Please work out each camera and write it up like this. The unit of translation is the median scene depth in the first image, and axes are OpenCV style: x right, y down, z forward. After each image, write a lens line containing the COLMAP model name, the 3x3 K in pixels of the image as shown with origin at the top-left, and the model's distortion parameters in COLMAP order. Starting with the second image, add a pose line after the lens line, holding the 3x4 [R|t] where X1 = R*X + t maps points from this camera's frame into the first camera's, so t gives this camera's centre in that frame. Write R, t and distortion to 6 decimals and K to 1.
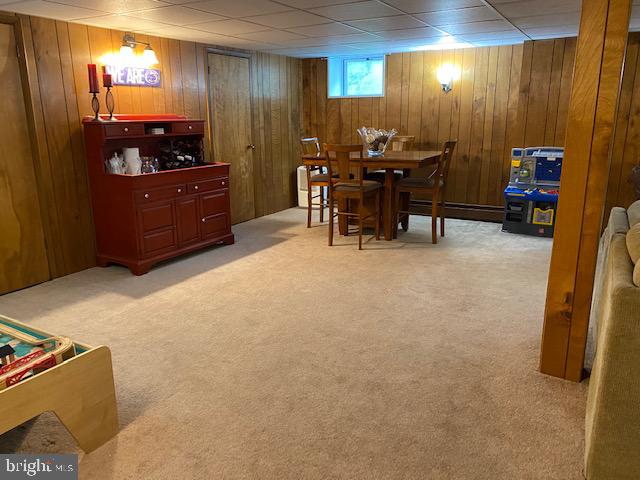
lens RADIAL K [[492.1, 0, 321.6], [0, 492.1, 239.7], [0, 0, 1]] dist [0.065159, -0.074994]
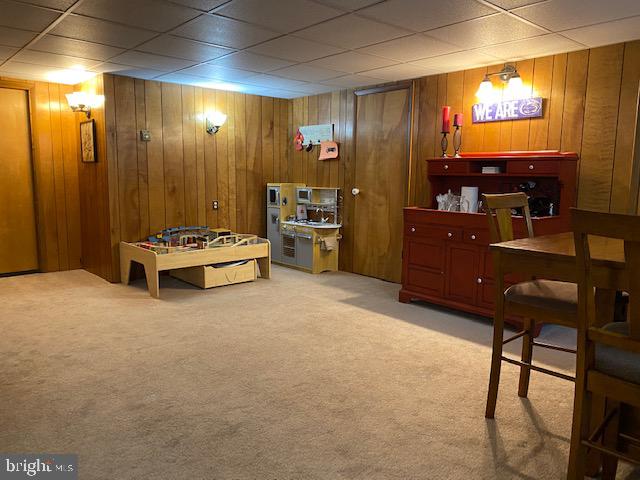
lens RADIAL K [[492.1, 0, 320.9], [0, 492.1, 243.2], [0, 0, 1]] dist [0.065159, -0.074994]
pose [[-0.319880, 0.142782, -0.936638, 0.612847], [-0.245444, 0.942344, 0.227476, -0.227256], [0.915114, 0.302657, -0.266392, 1.018294]]
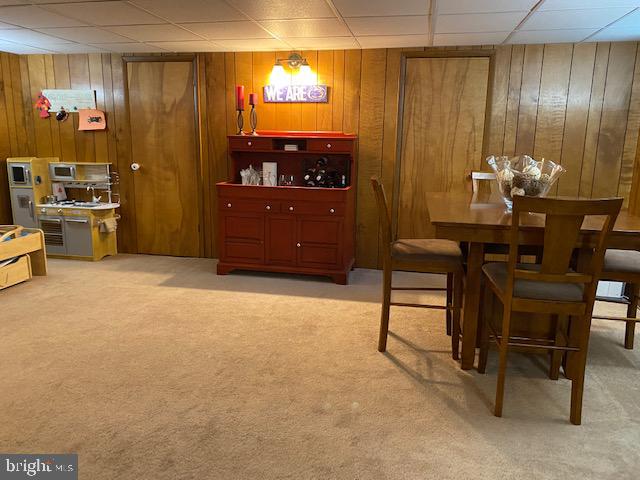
lens RADIAL K [[492.1, 0, 318.2], [0, 492.1, 240.6], [0, 0, 1]] dist [0.065159, -0.074994]
pose [[0.314426, 0.213489, -0.924964, 0.651733], [-0.255008, 0.957563, 0.134327, -0.190104], [0.914389, 0.193637, 0.355524, 0.748883]]
